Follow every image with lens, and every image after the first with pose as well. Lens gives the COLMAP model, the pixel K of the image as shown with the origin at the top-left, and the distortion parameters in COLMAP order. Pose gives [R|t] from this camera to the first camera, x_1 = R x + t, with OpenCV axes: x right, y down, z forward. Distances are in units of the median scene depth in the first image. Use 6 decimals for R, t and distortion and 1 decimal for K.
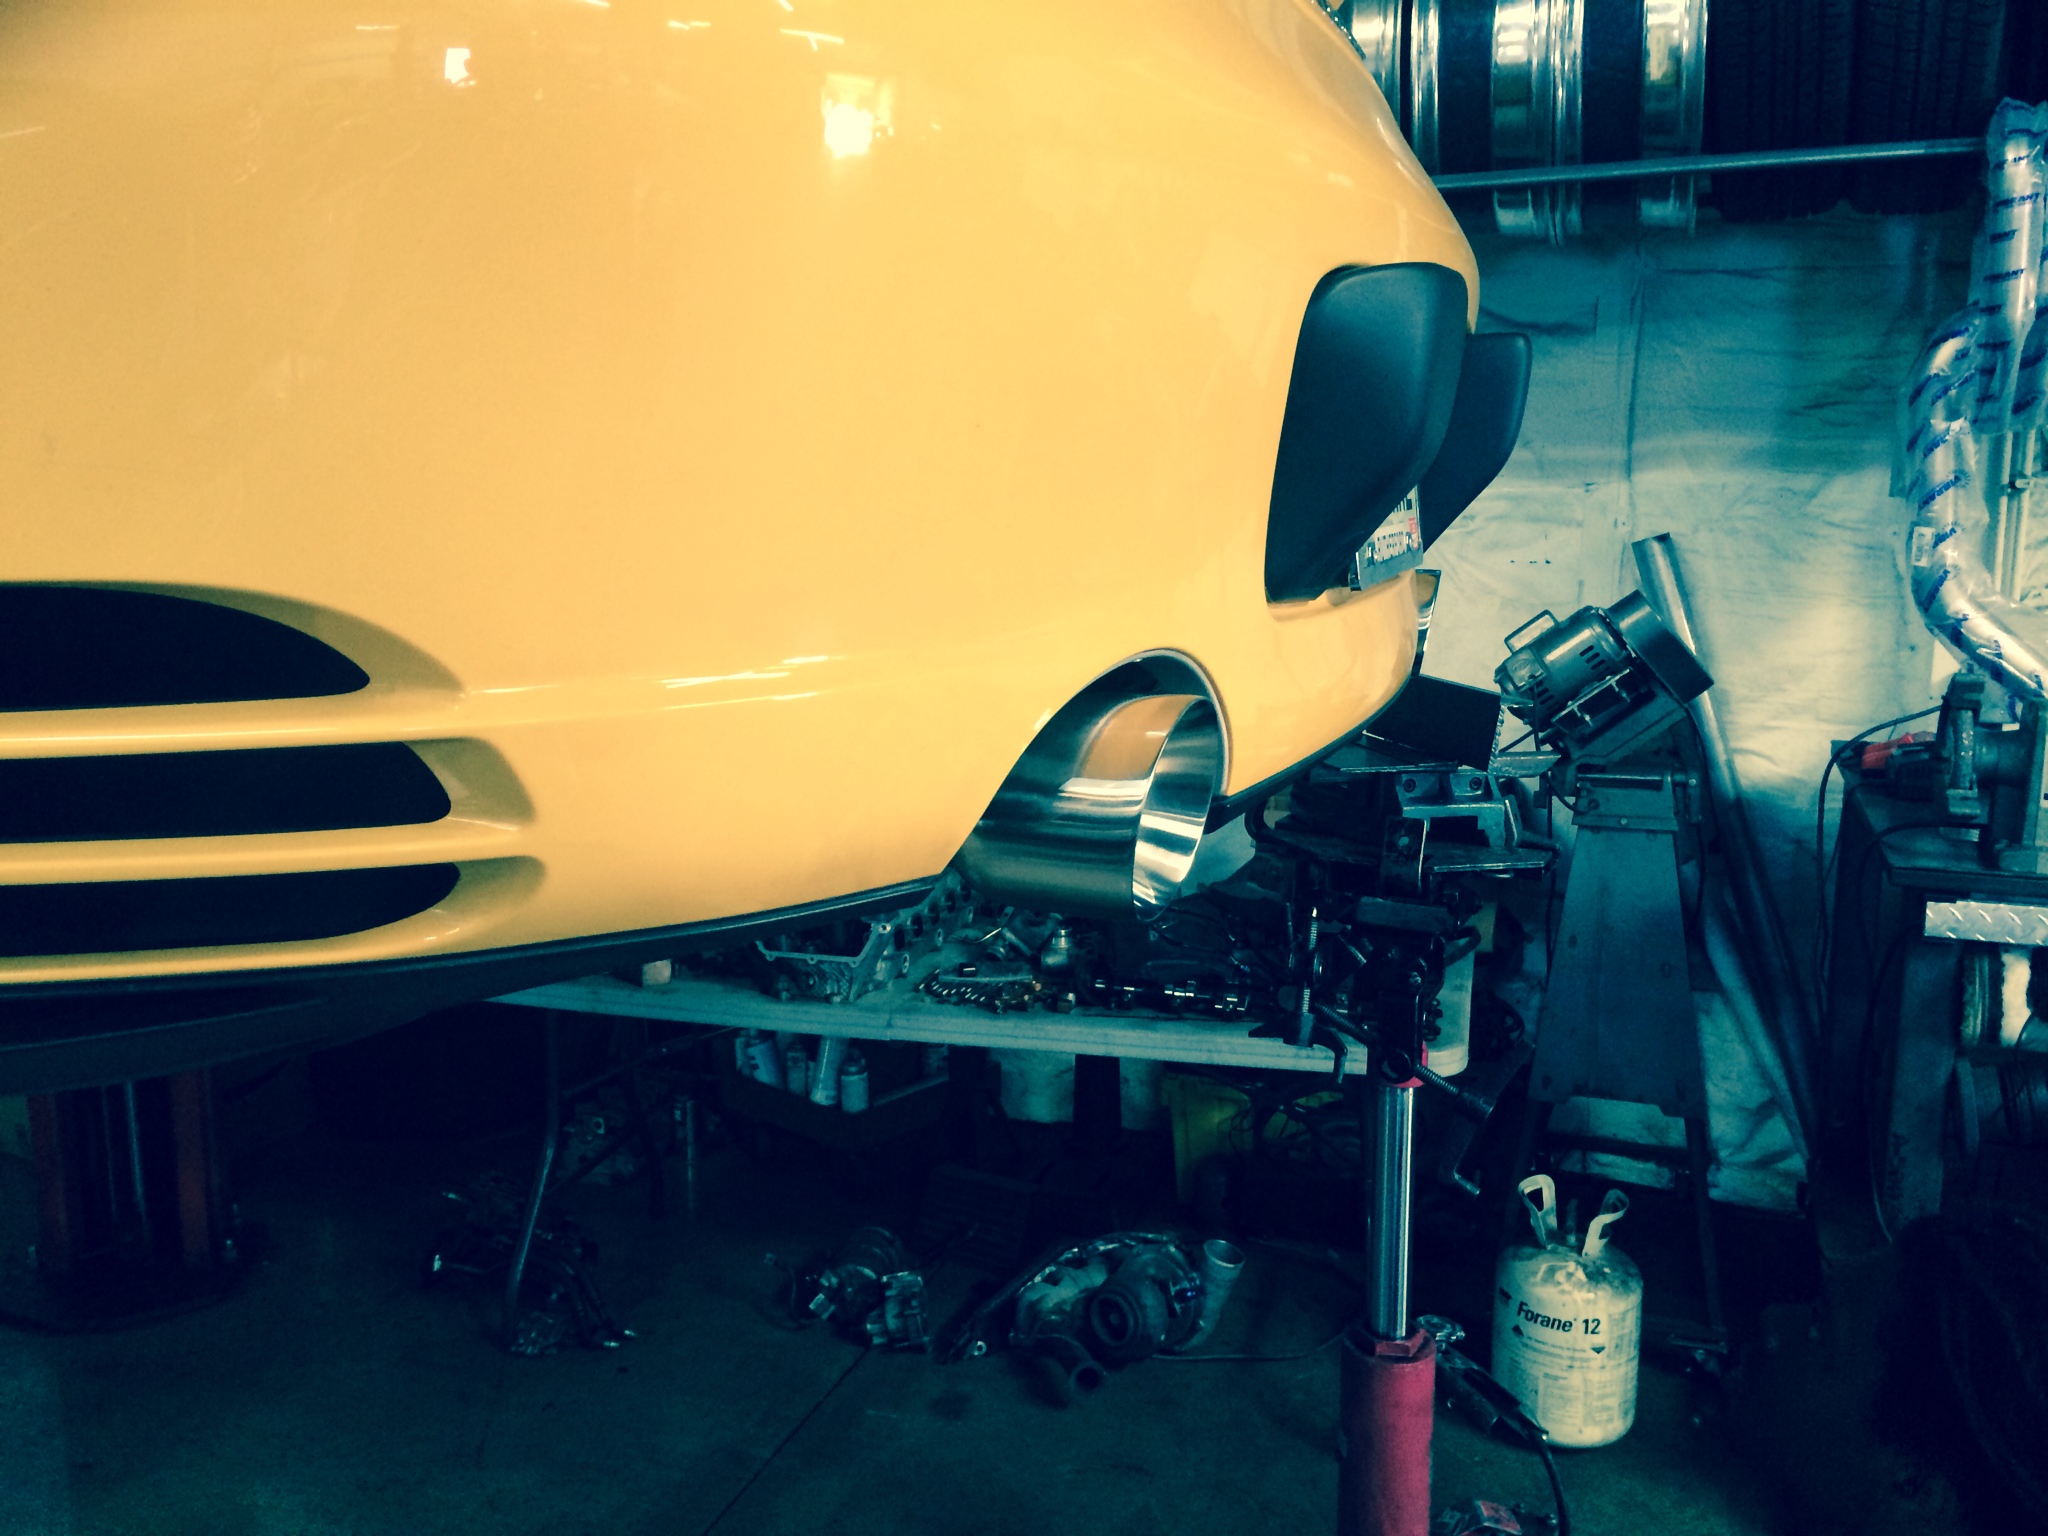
lens RADIAL K [[1775.5, 0, 1020.9], [0, 1775.5, 798.4], [0, 0, 1]] dist [0.079736, -0.125729]
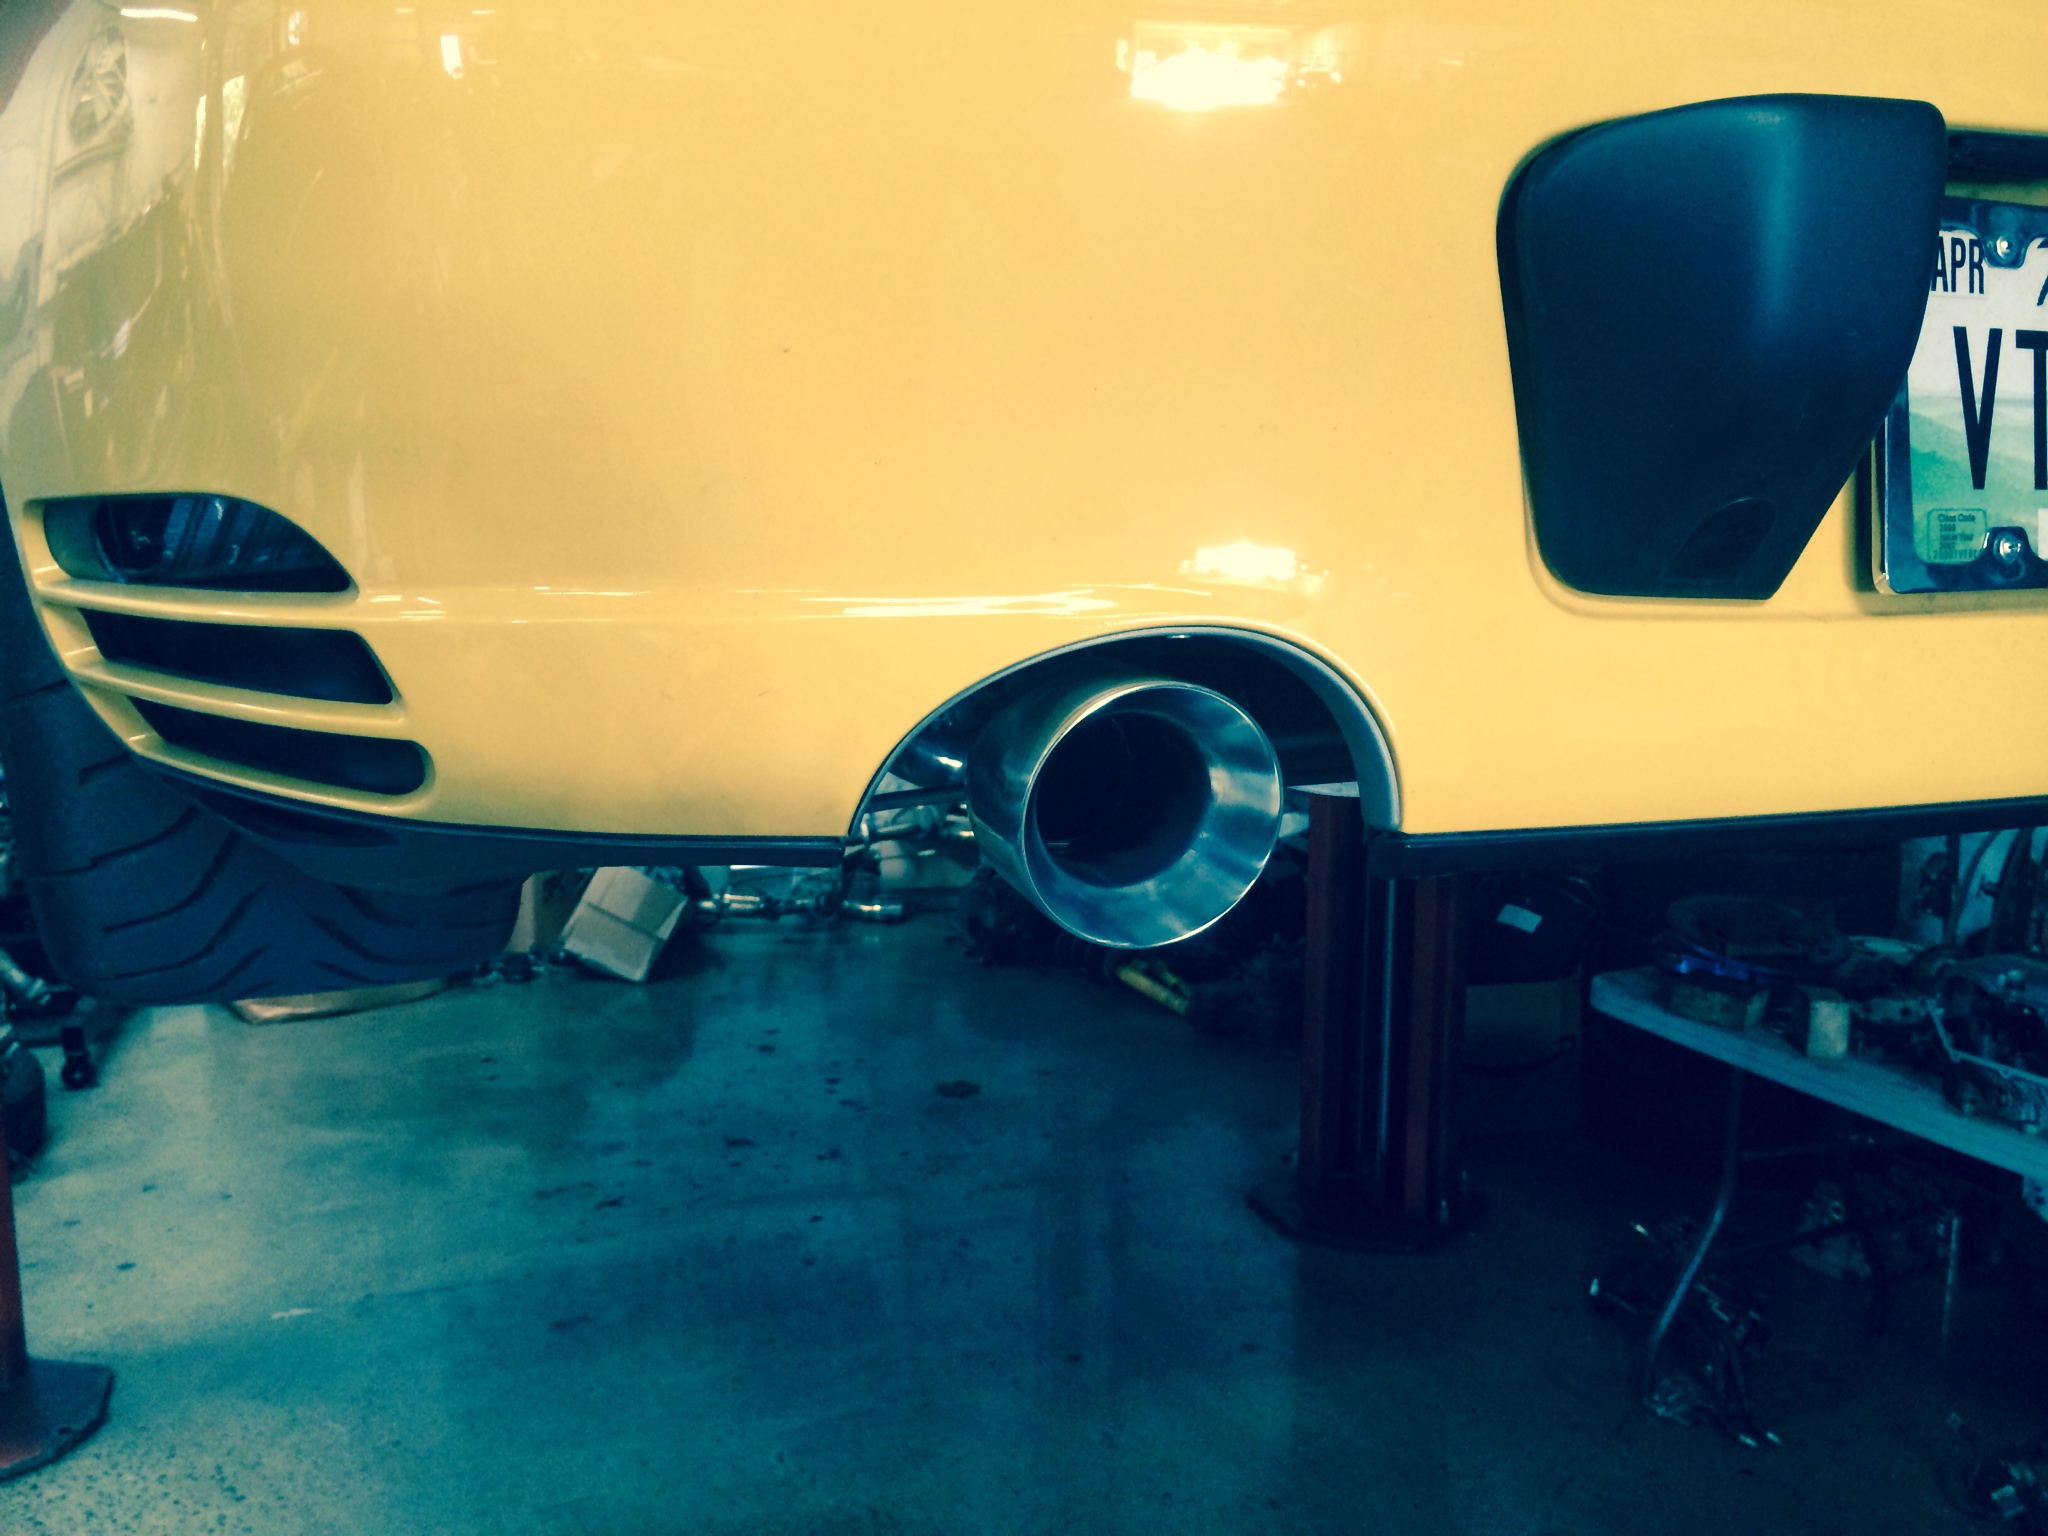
lens RADIAL K [[1775.5, 0, 1020.9], [0, 1775.5, 798.4], [0, 0, 1]] dist [0.079736, -0.125729]
pose [[0.626954, 0.126413, -0.768732, 0.199426], [-0.137230, 0.989238, 0.050753, -0.012136], [0.766875, 0.073674, 0.637554, 0.114359]]
